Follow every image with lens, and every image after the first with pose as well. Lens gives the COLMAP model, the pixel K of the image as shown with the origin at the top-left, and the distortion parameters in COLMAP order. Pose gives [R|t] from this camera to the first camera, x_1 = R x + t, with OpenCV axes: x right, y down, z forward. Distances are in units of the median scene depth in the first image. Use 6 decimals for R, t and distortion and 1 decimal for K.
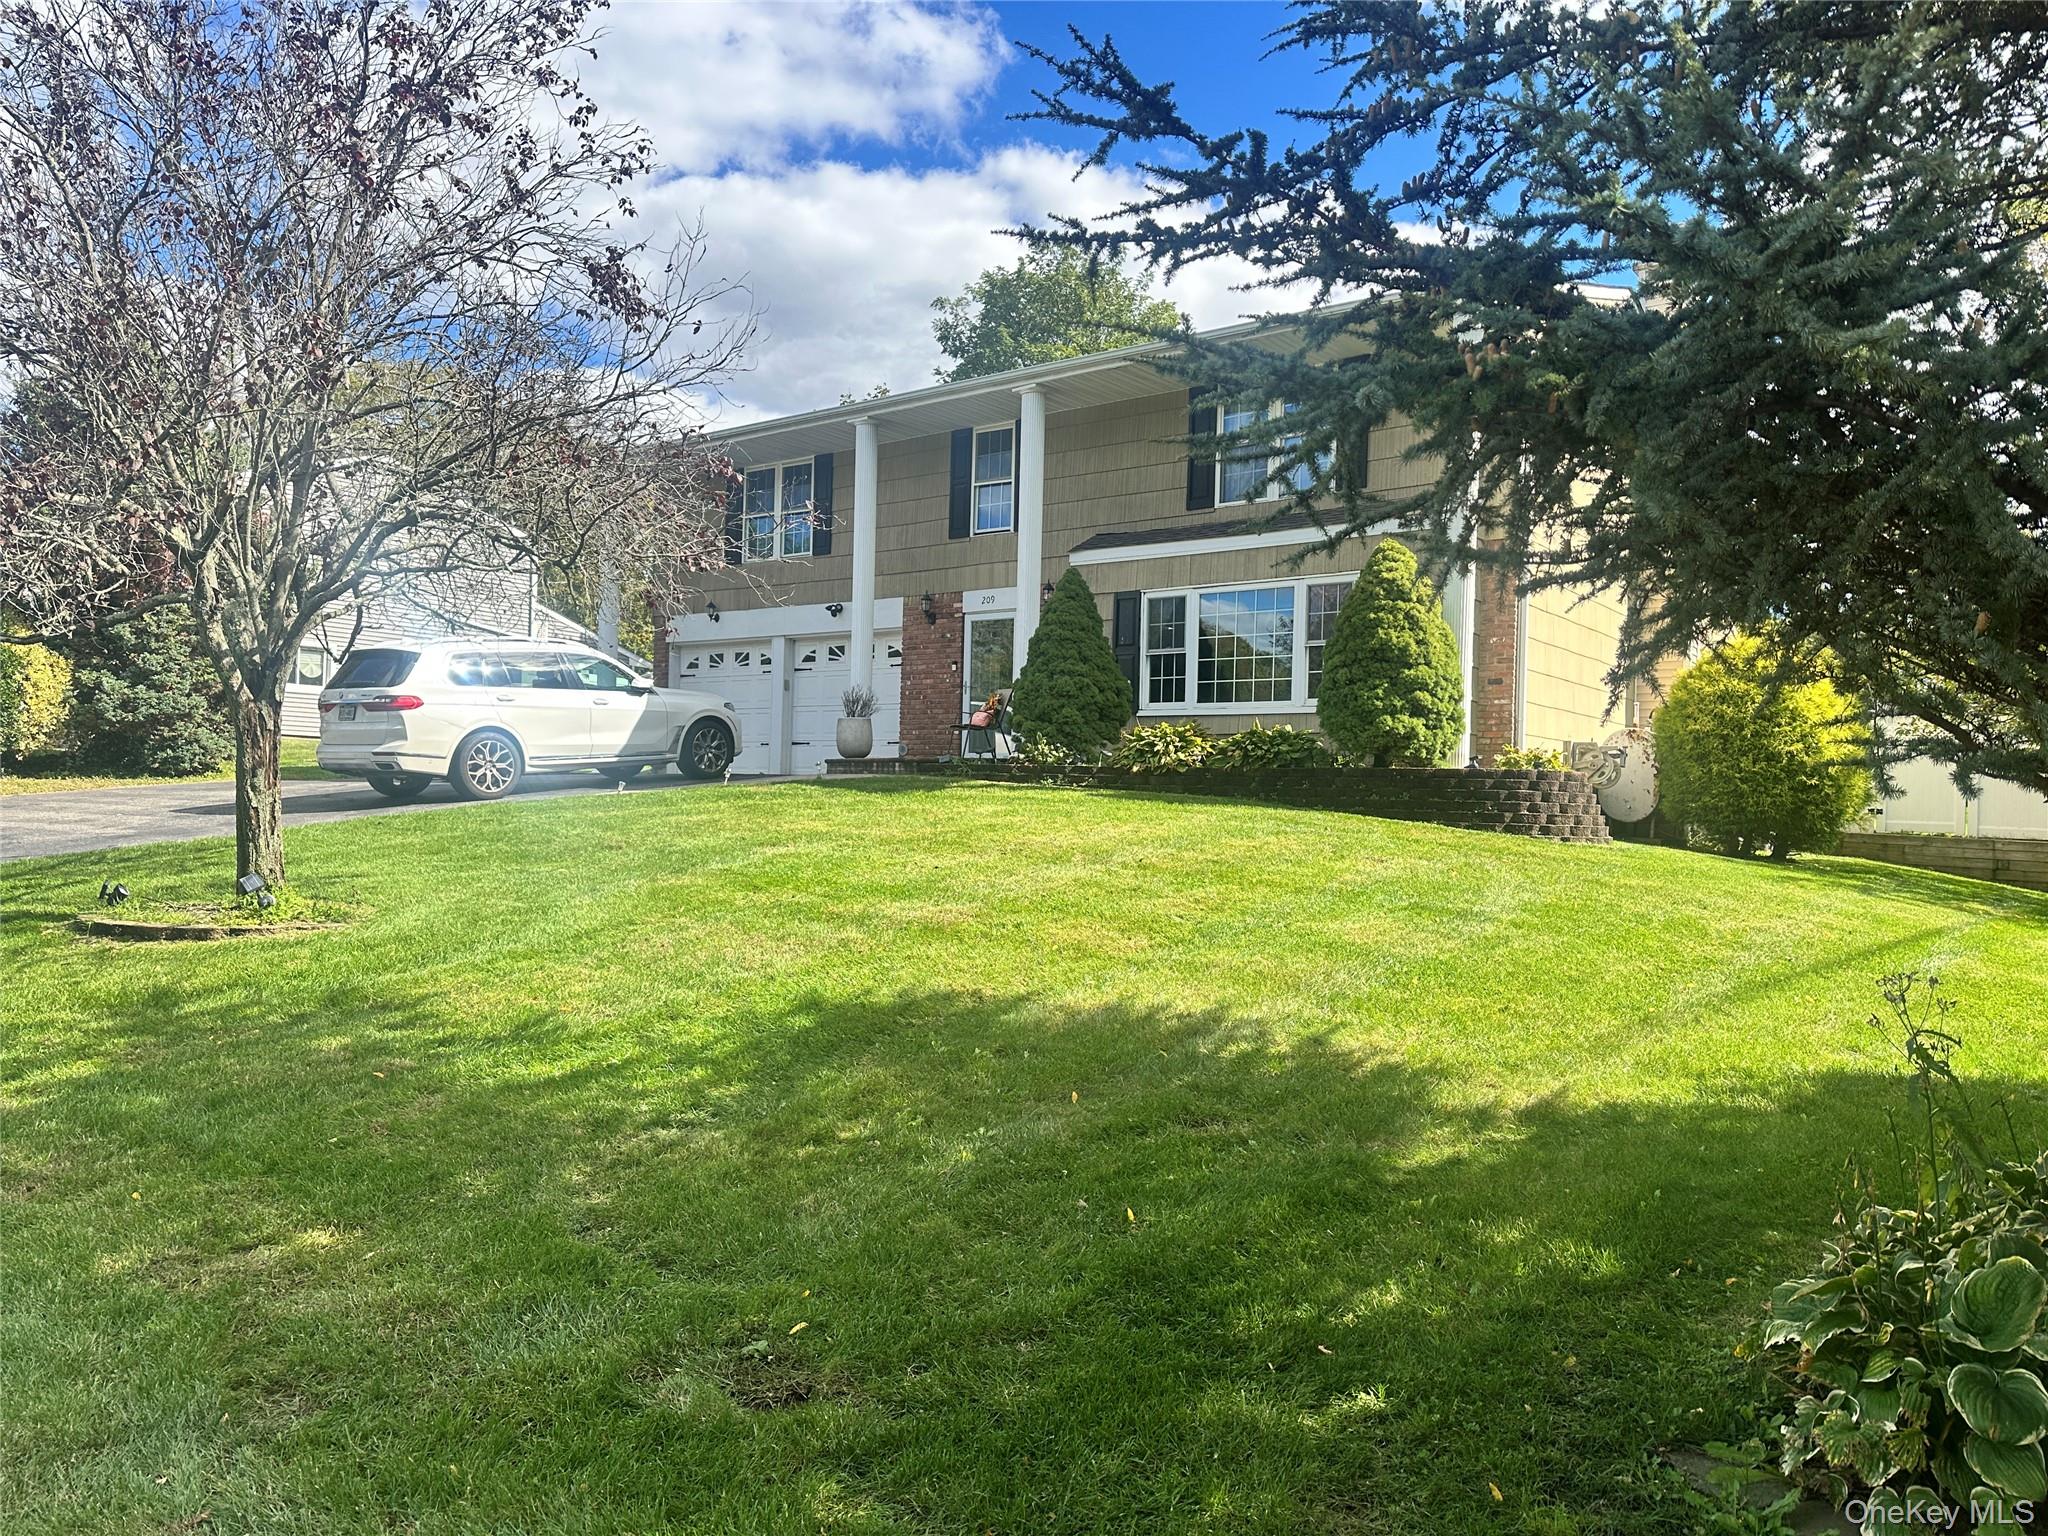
lens RADIAL K [[1455.2, 0, 1024.0], [0, 1455.2, 768.0], [0, 0, 1]] dist [0.159638, -0.314691]
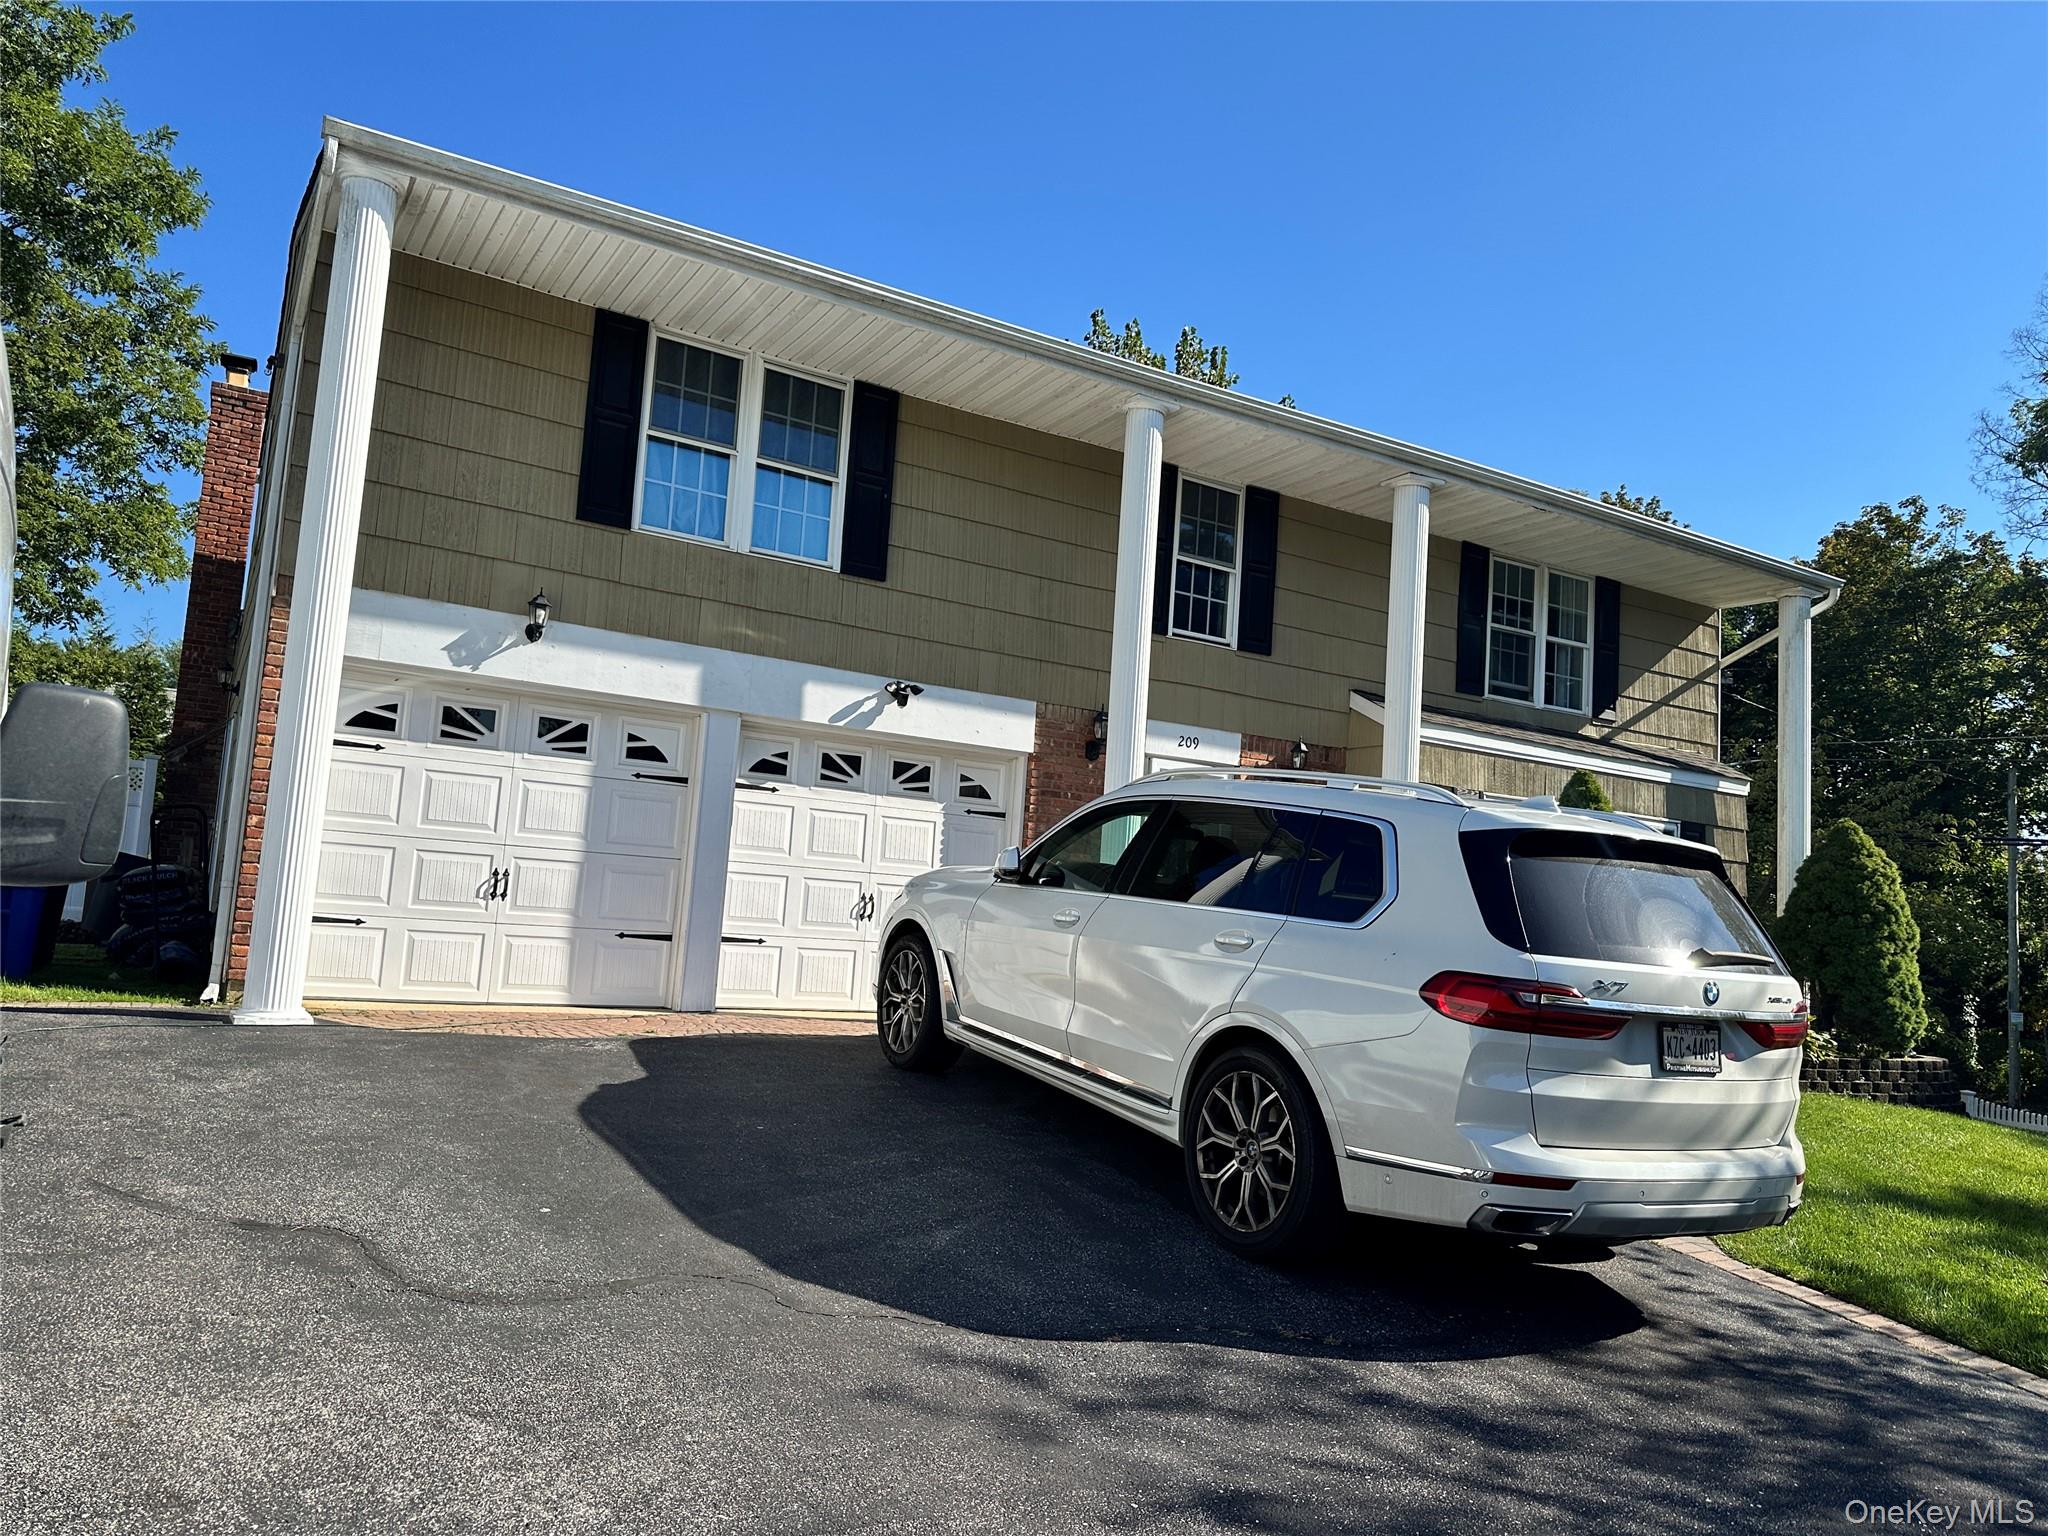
lens RADIAL K [[1455.2, 0, 1024.0], [0, 1455.2, 768.0], [0, 0, 1]] dist [0.159638, -0.314691]
pose [[0.355939, 0.086548, 0.930493, -0.573446], [-0.088607, 0.994342, -0.058592, -0.053205], [-0.930299, -0.061593, 0.361593, 0.741489]]
